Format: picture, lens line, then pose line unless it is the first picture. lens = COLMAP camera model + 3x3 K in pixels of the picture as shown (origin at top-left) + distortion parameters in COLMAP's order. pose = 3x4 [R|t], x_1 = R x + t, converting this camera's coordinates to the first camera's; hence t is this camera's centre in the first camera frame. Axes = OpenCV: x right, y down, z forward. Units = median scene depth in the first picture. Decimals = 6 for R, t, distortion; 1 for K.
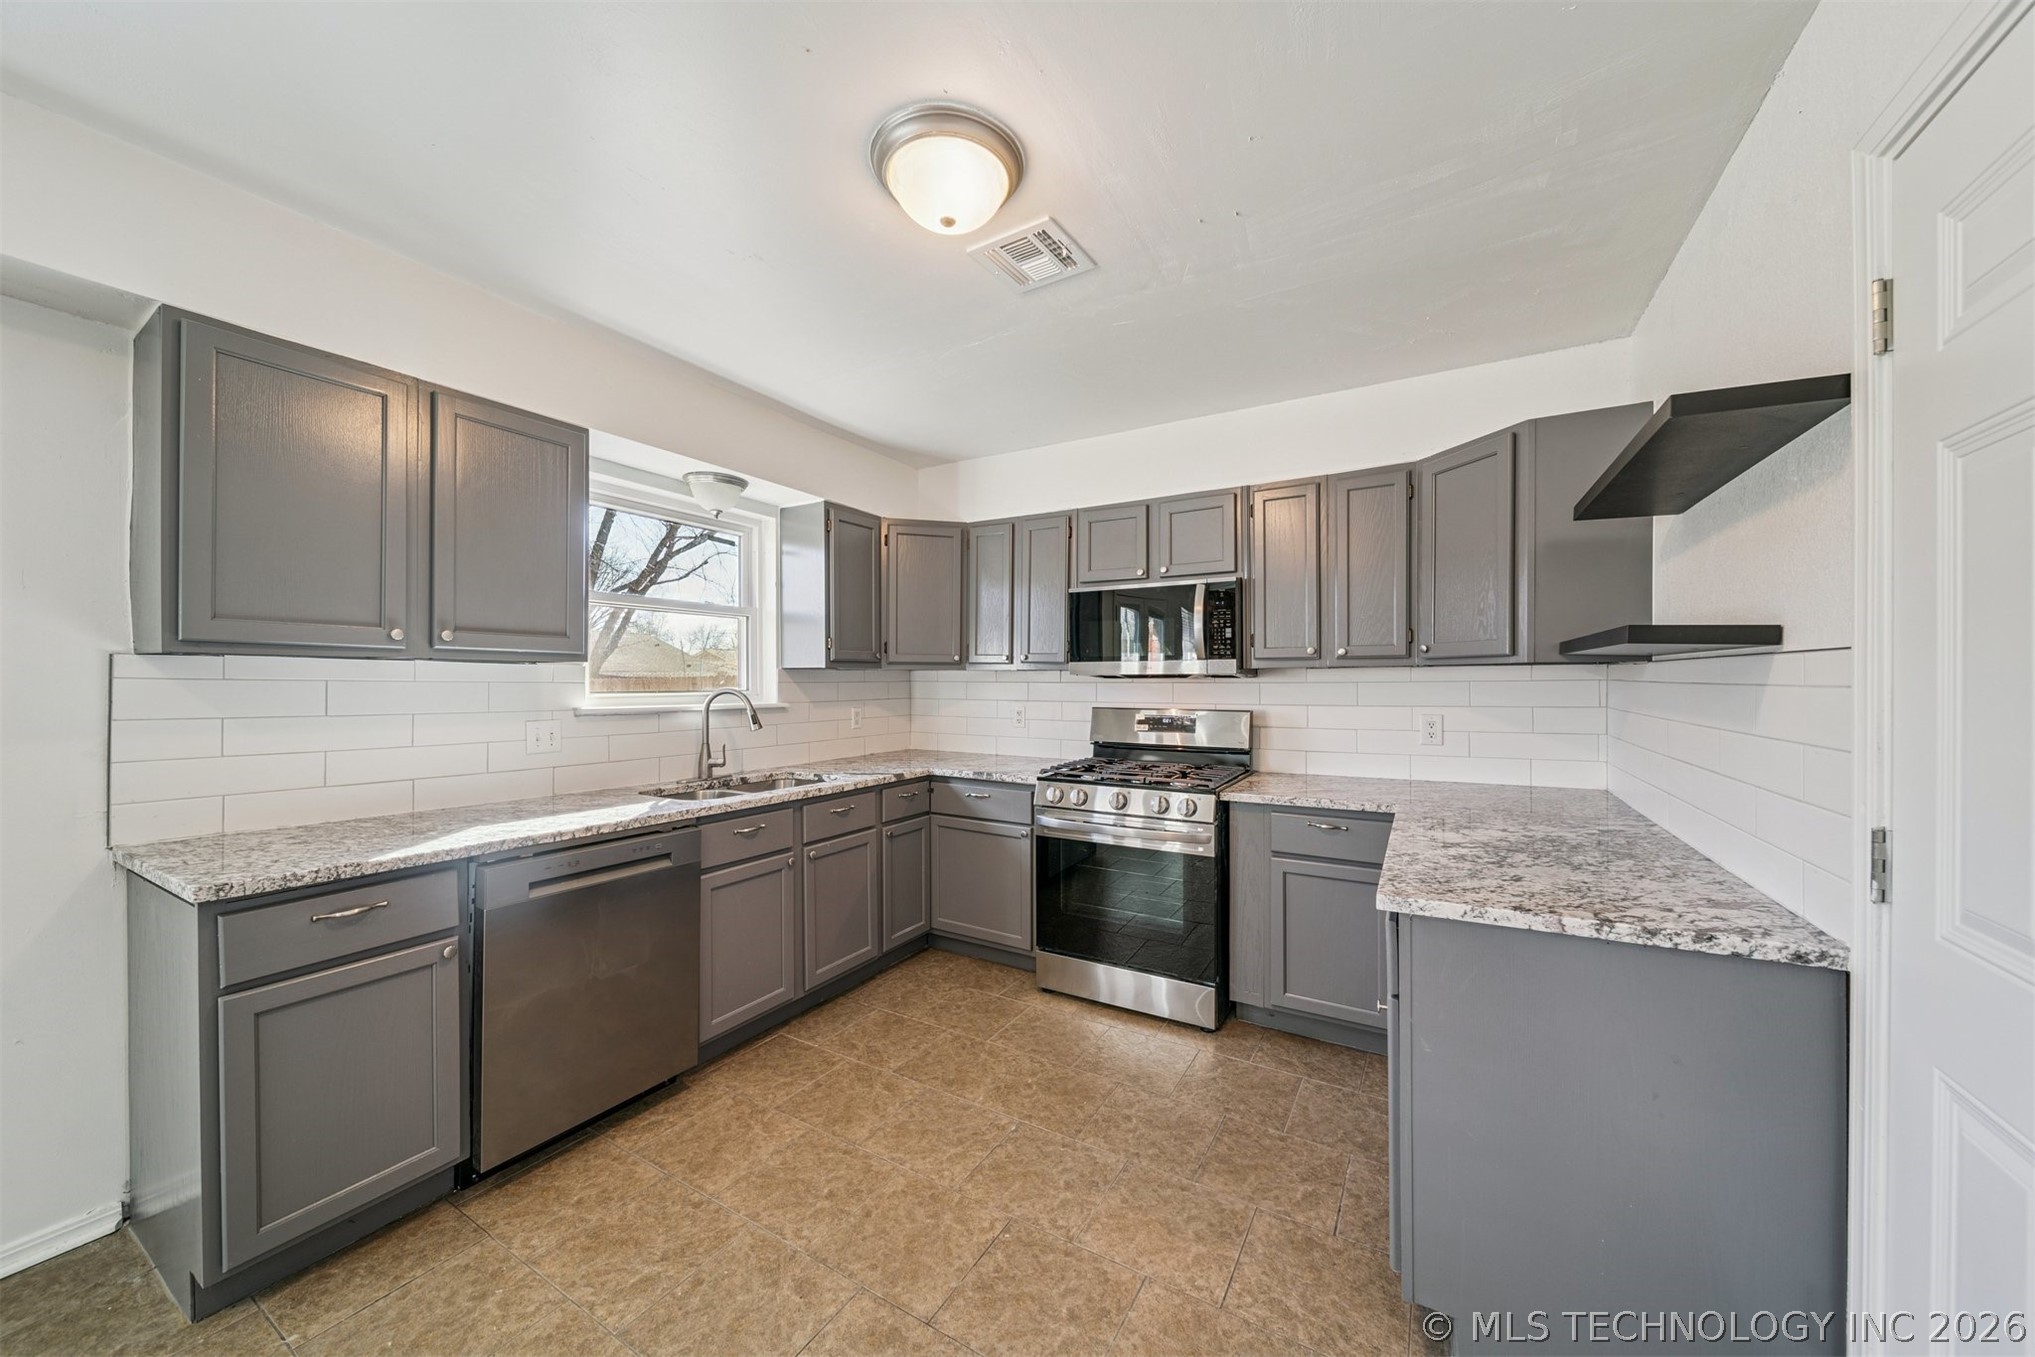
lens RADIAL K [[716.8, 0, 1017.4], [0, 716.8, 686.2], [0, 0, 1]] dist [0.000146, -0.000022]
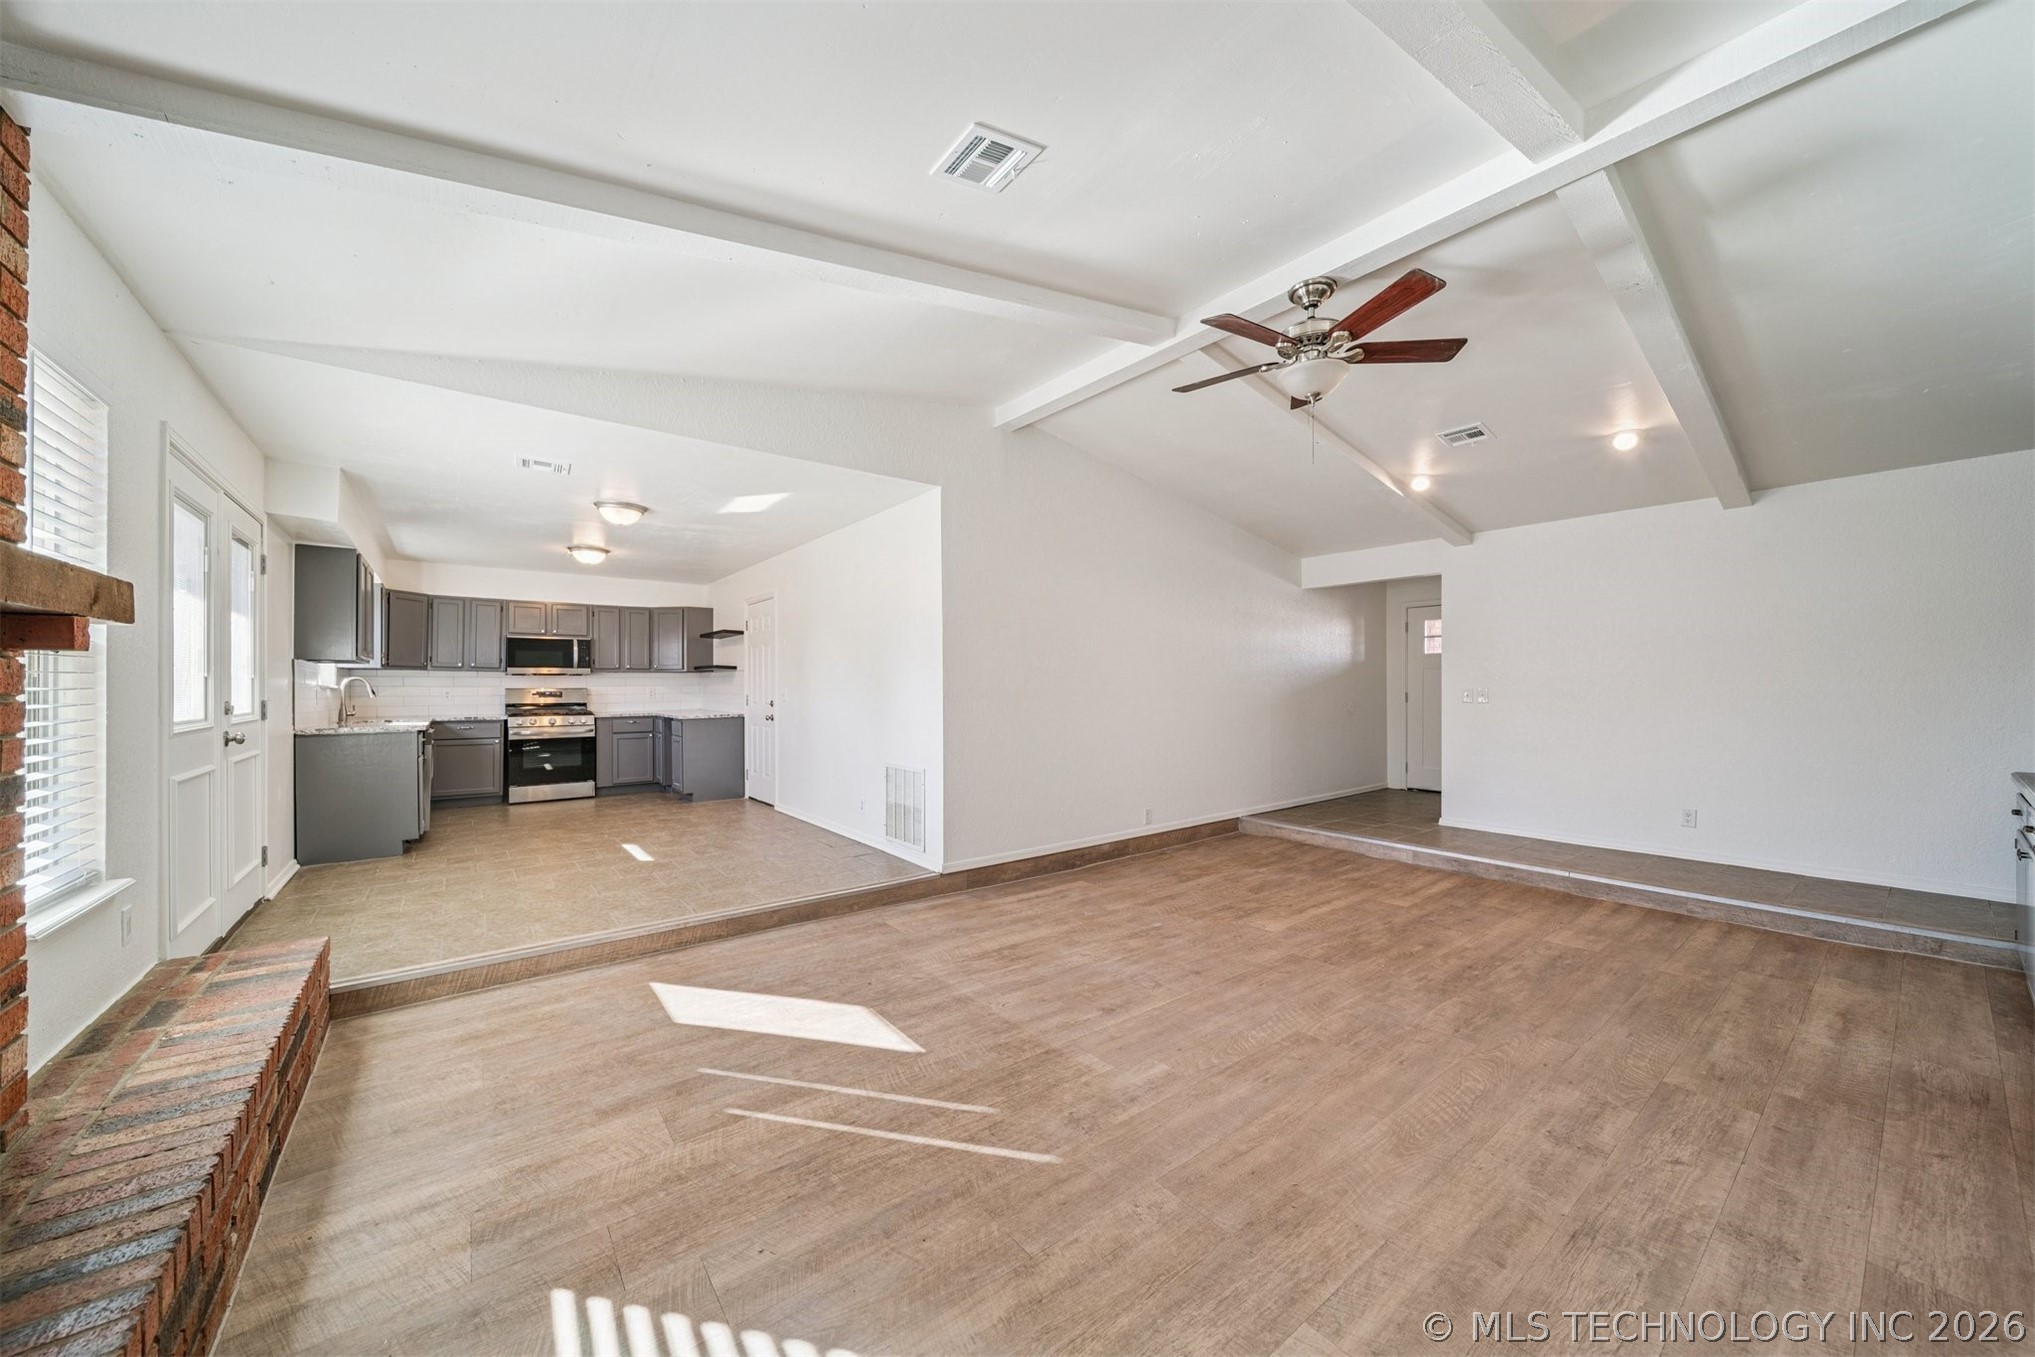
lens RADIAL K [[716.8, 0, 1017.4], [0, 716.8, 686.2], [0, 0, 1]] dist [0.000146, -0.000022]
pose [[0.371625, -0.004416, 0.928372, -1.571616], [0.003298, 0.999989, 0.003437, 0.024851], [-0.928377, 0.001784, 0.371635, -1.474586]]
